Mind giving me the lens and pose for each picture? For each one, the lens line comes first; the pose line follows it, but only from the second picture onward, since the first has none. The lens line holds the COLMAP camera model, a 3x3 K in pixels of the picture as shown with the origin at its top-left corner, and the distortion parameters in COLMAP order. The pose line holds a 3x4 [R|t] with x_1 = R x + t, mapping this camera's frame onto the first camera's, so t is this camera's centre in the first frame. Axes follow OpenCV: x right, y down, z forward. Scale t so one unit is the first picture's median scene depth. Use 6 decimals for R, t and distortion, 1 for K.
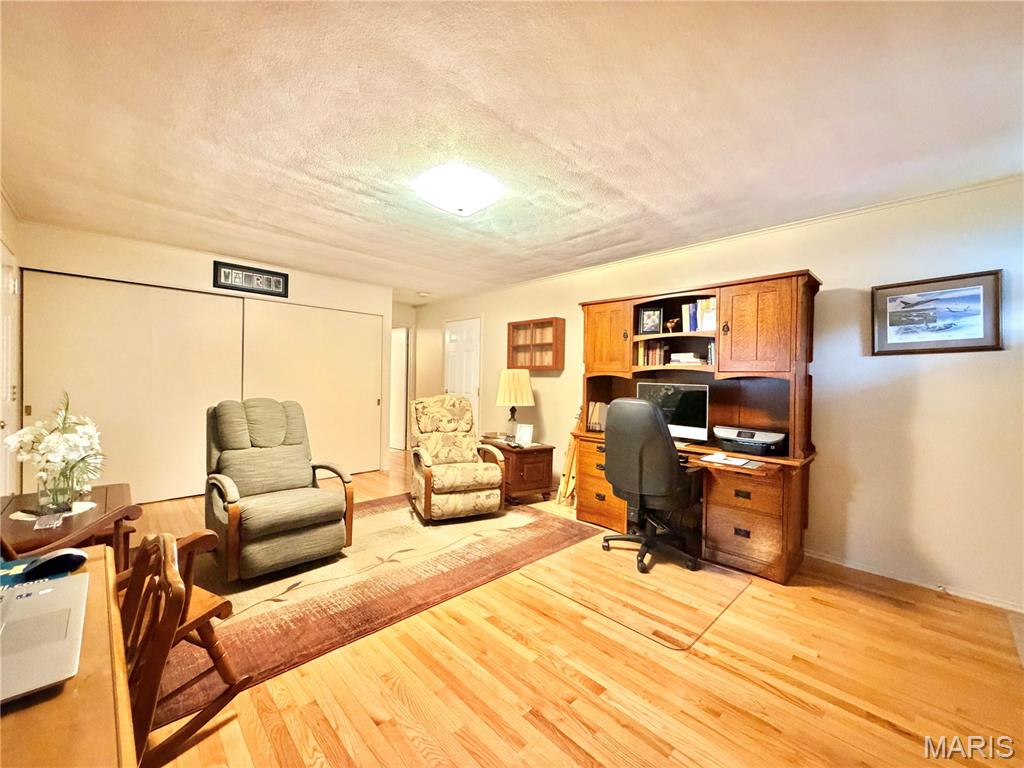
lens RADIAL K [[407.6, 0, 509.9], [0, 407.6, 382.0], [0, 0, 1]] dist [-0.001368, 0.000644]
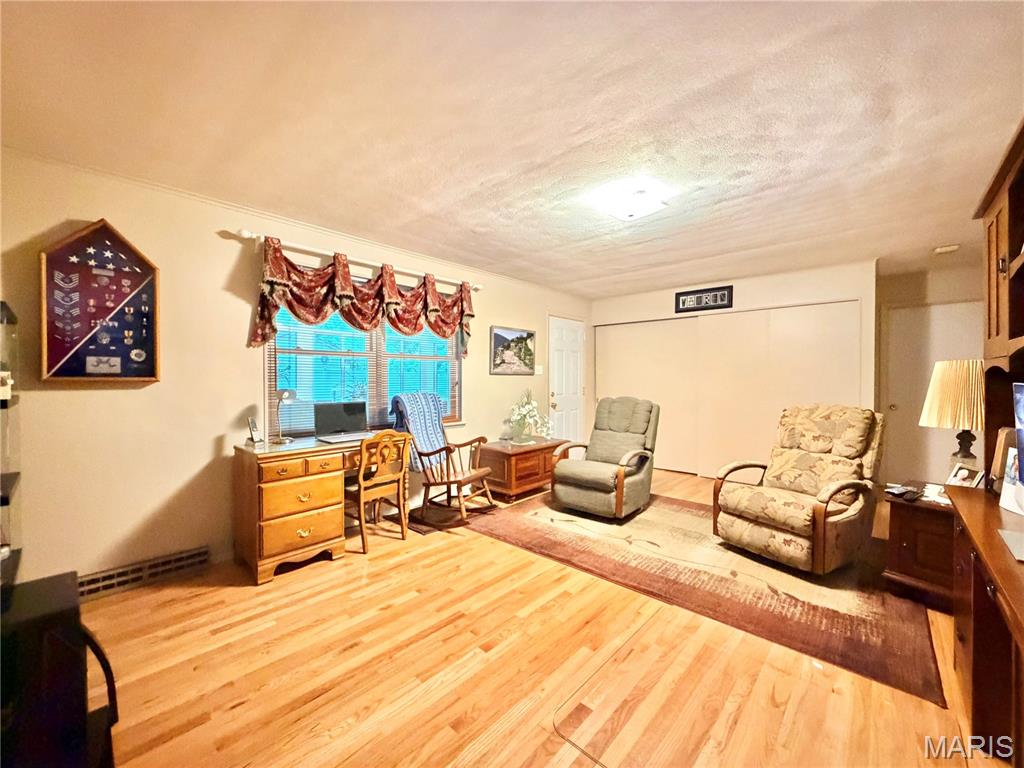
lens RADIAL K [[407.6, 0, 509.6], [0, 407.6, 383.7], [0, 0, 1]] dist [-0.001368, 0.000644]
pose [[0.052956, -0.008104, -0.998564, 0.704714], [-0.003761, 0.999958, -0.008314, 0.008075], [0.998590, 0.004196, 0.052923, 0.512597]]
